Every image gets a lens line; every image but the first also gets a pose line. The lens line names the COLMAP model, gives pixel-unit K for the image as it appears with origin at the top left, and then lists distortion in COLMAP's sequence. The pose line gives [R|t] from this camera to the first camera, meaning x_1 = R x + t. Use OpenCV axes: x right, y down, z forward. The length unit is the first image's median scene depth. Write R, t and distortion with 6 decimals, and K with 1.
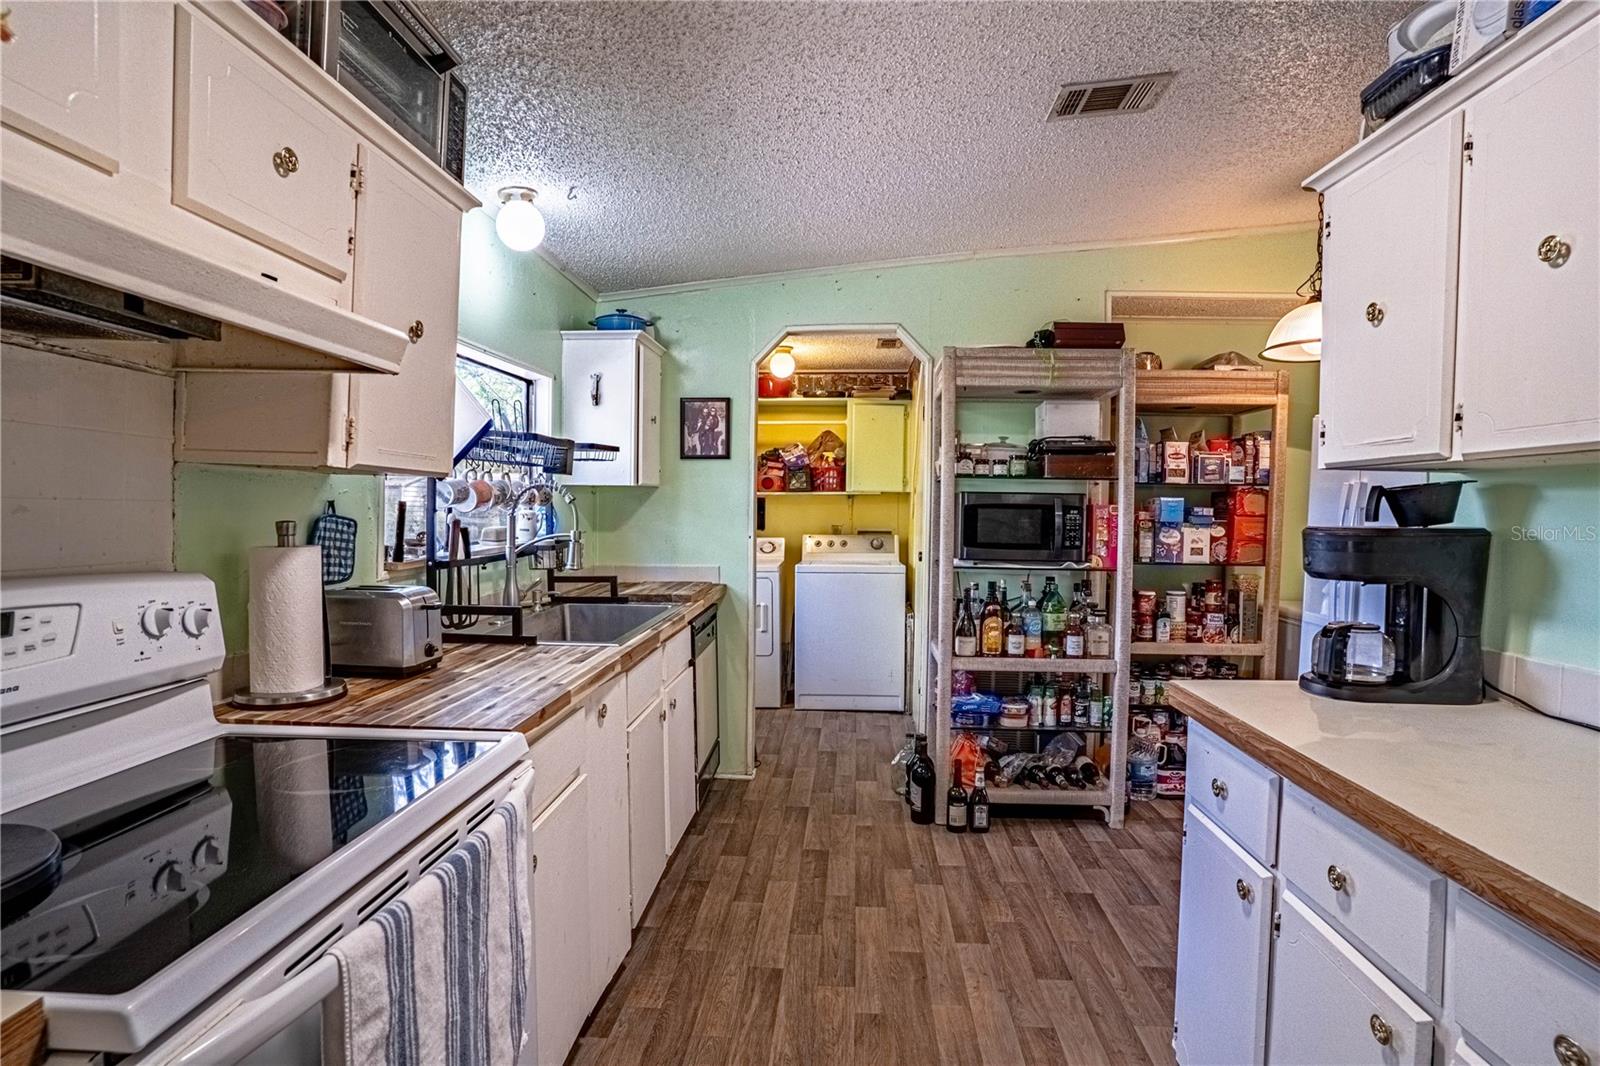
lens RADIAL K [[789.9, 0, 802.2], [0, 789.9, 530.6], [0, 0, 1]] dist [-0.039991, 0.009429]
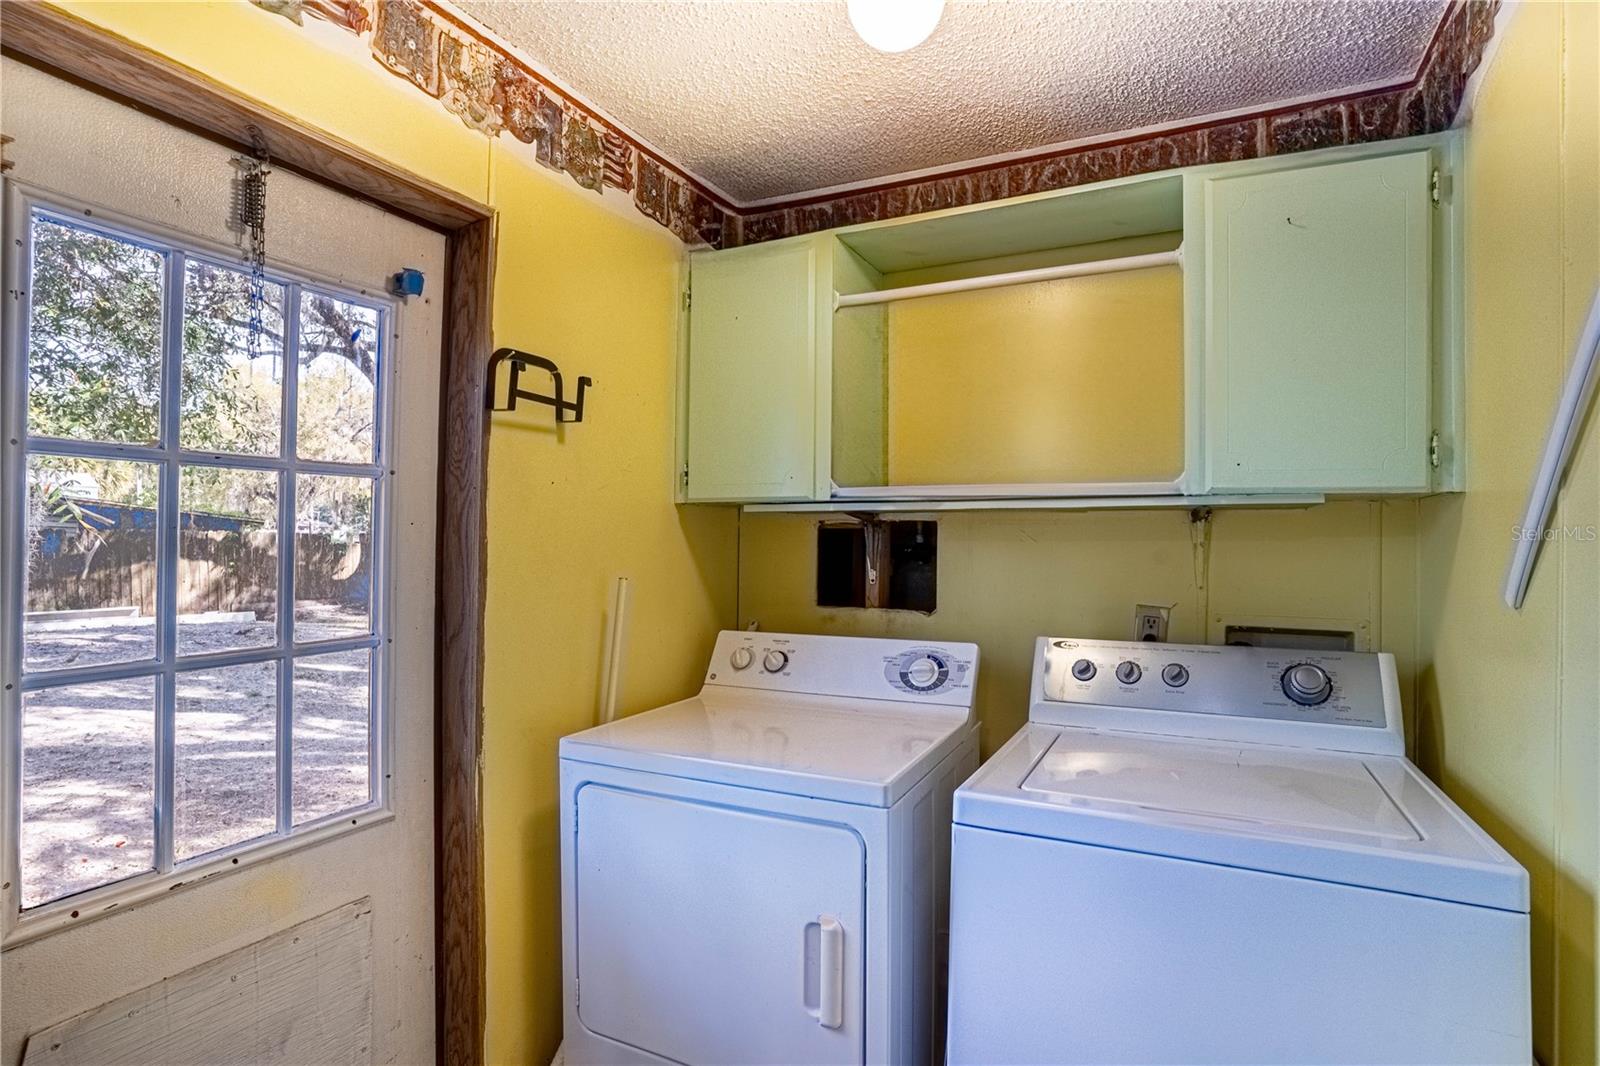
lens RADIAL K [[789.9, 0, 805.3], [0, 789.9, 532.8], [0, 0, 1]] dist [-0.039991, 0.009429]
pose [[0.923557, -0.004224, -0.383437, 0.037248], [-0.013098, 0.999008, -0.042555, -0.021849], [0.383237, 0.044324, 0.922586, 0.677610]]
